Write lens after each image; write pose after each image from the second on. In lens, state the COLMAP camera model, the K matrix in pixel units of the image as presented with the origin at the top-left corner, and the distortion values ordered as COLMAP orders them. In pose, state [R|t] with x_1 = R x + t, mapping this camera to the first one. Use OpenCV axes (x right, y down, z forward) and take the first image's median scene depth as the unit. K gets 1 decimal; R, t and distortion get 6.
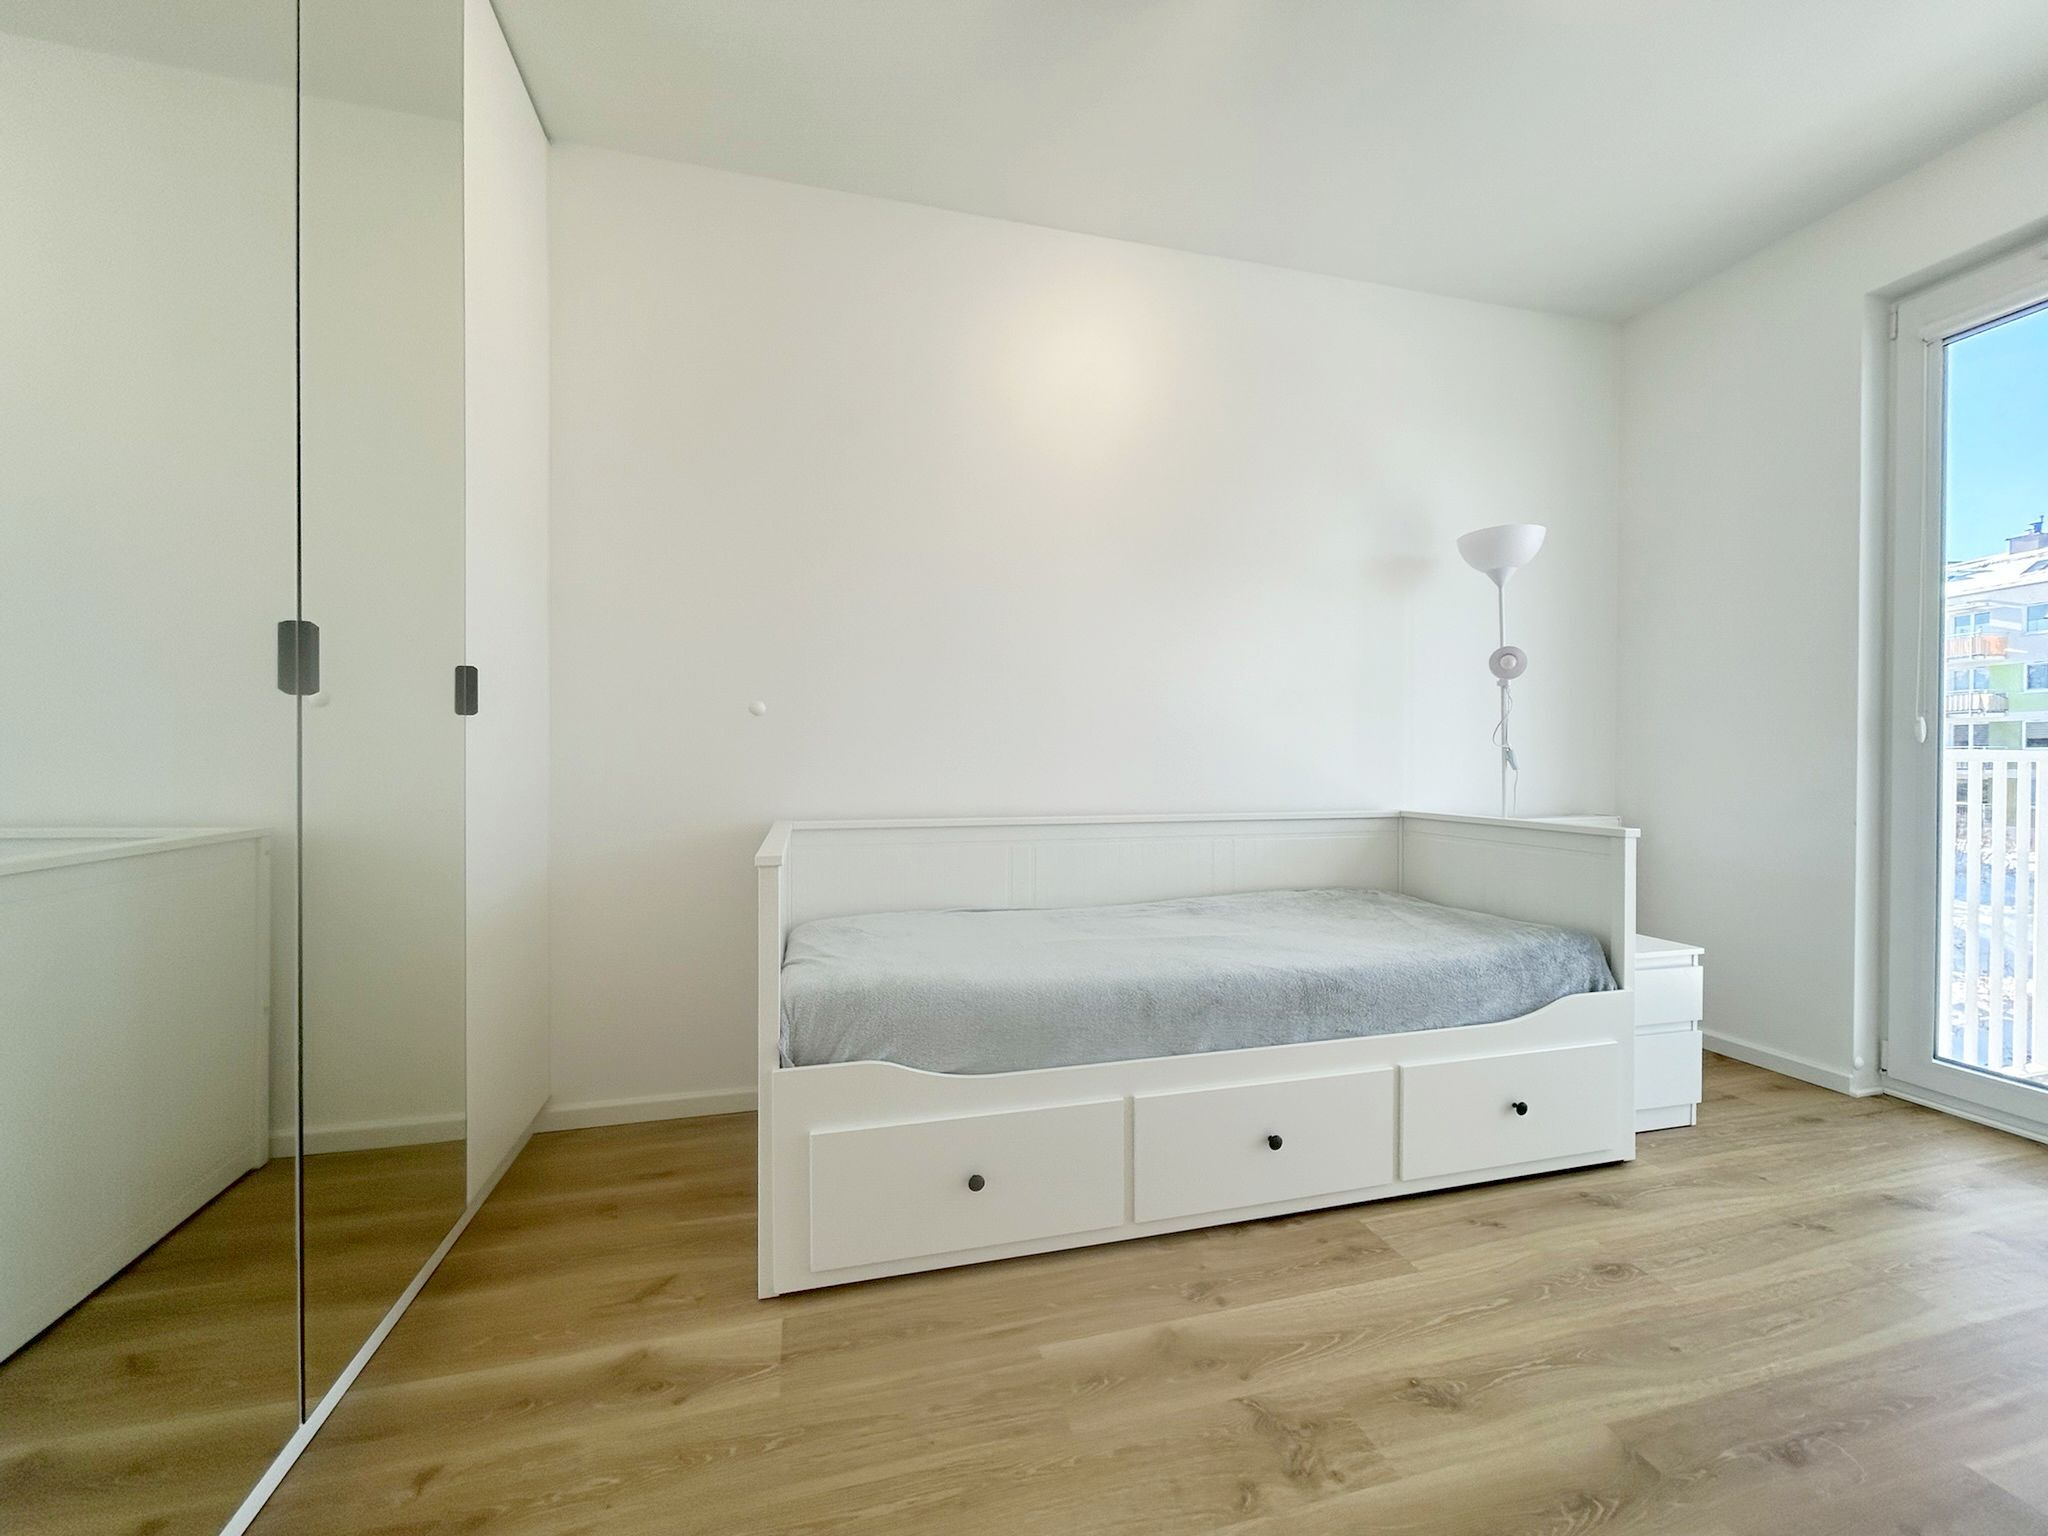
lens RADIAL K [[825.1, 0, 1024.0], [0, 825.1, 768.0], [0, 0, 1]] dist [-0.002260, -0.000084]
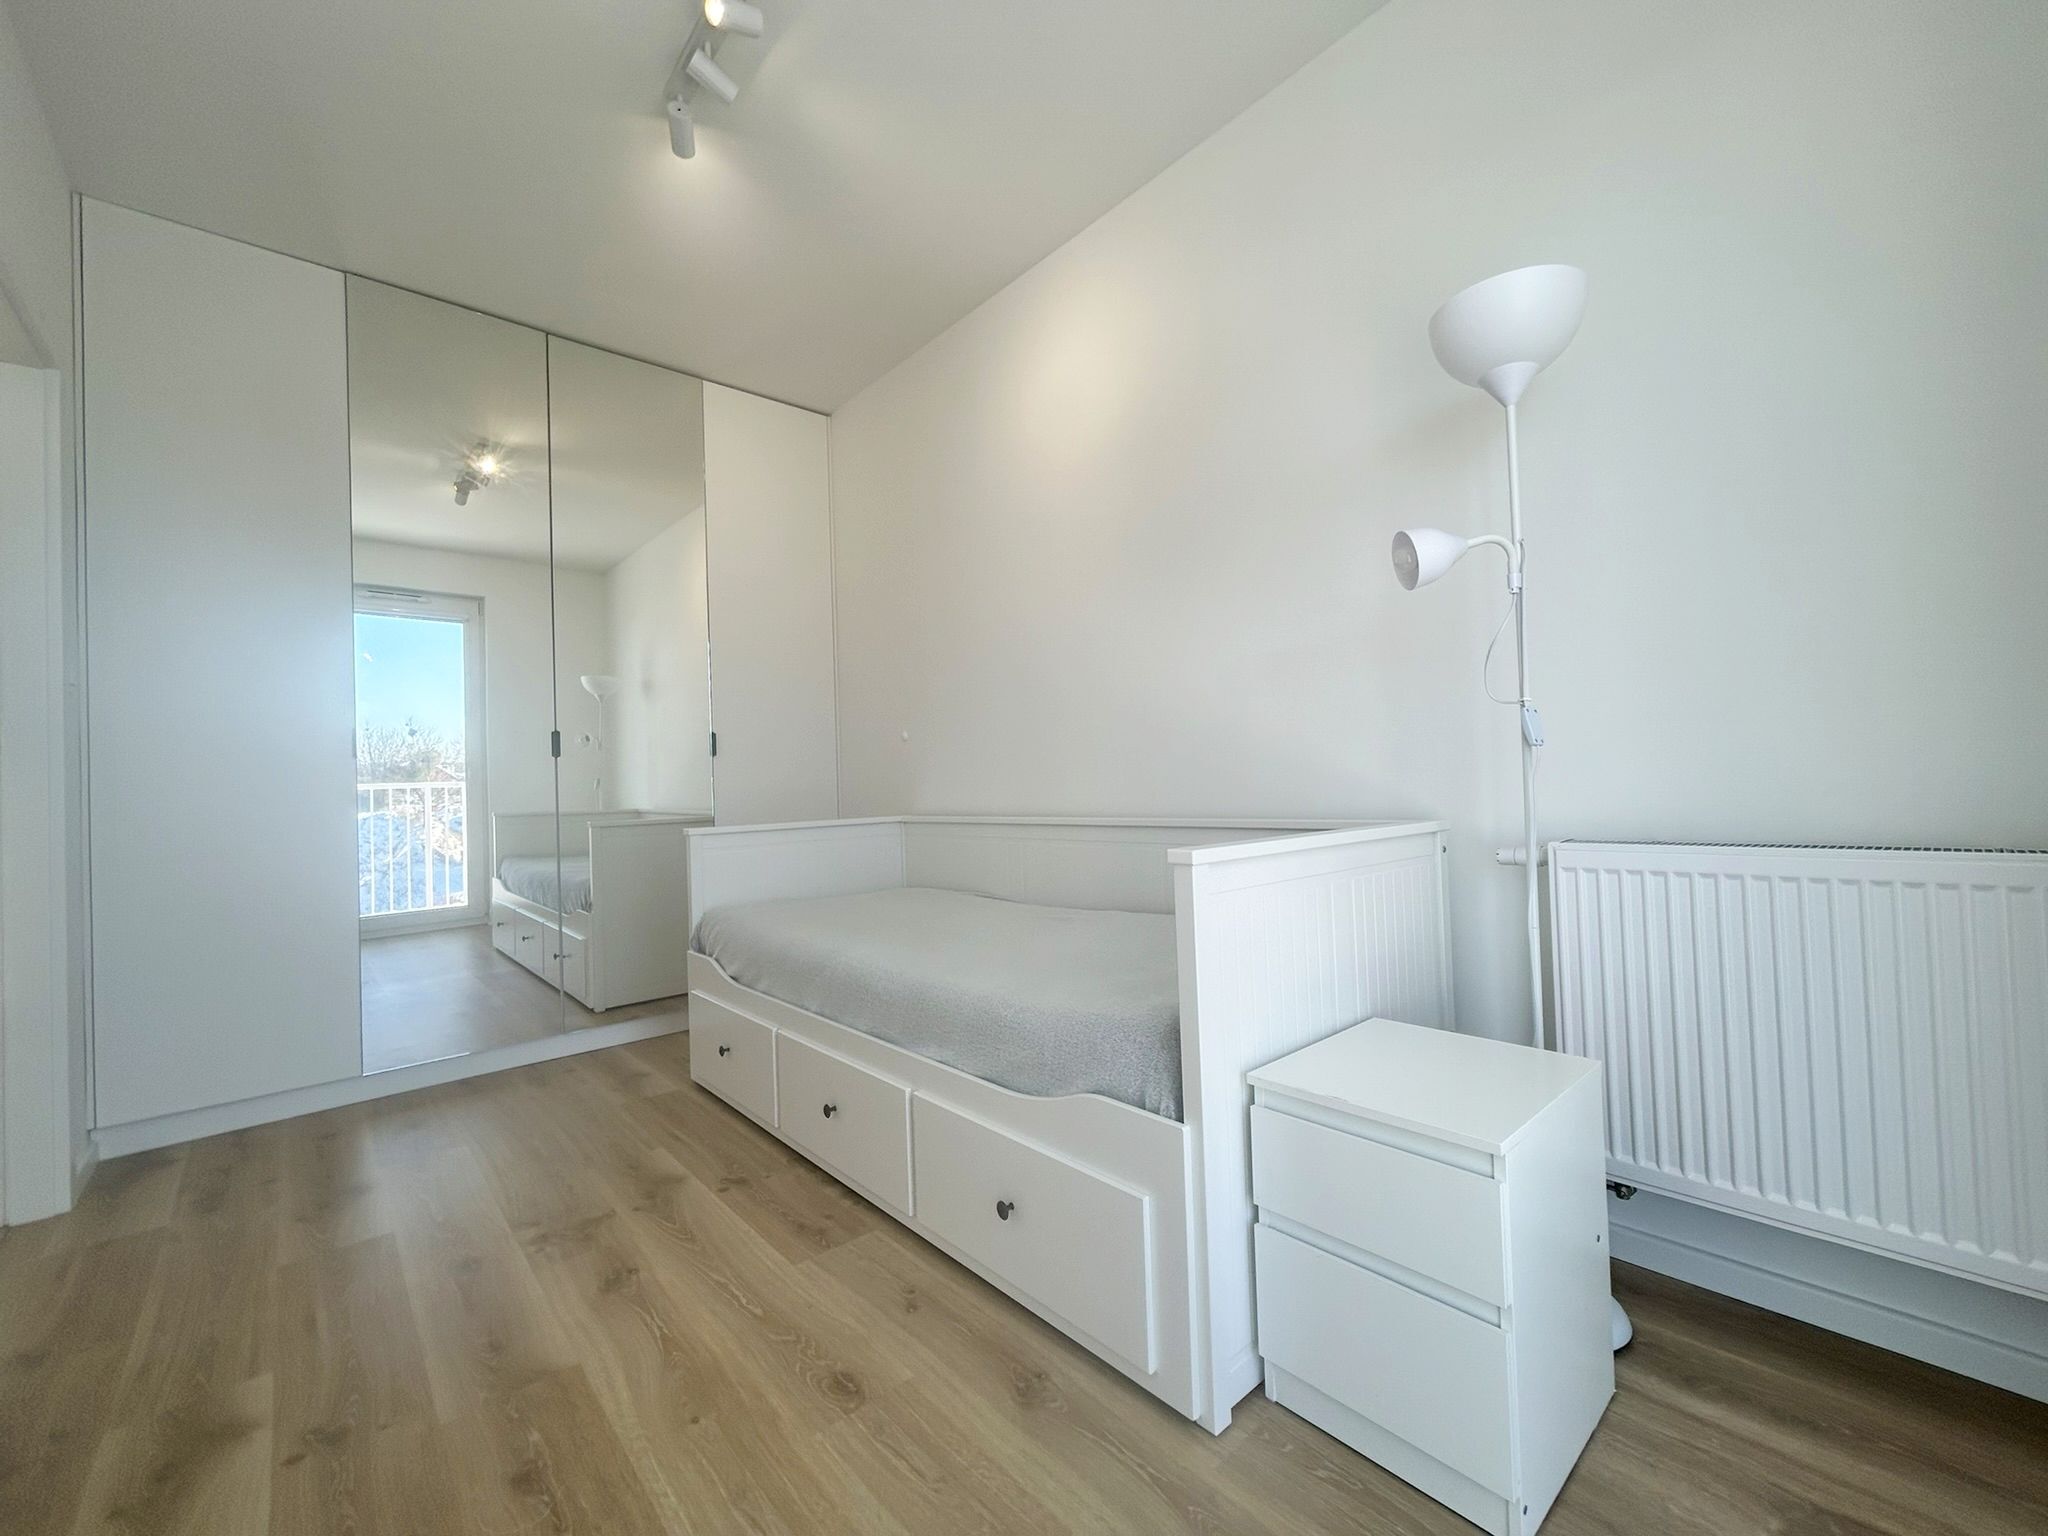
lens RADIAL K [[825.1, 0, 1024.0], [0, 825.1, 768.0], [0, 0, 1]] dist [-0.002260, -0.000084]
pose [[0.447047, -0.035308, -0.893813, 1.645744], [0.024624, 0.999328, -0.027160, 0.041435], [0.894172, -0.009868, 0.447616, 0.869389]]
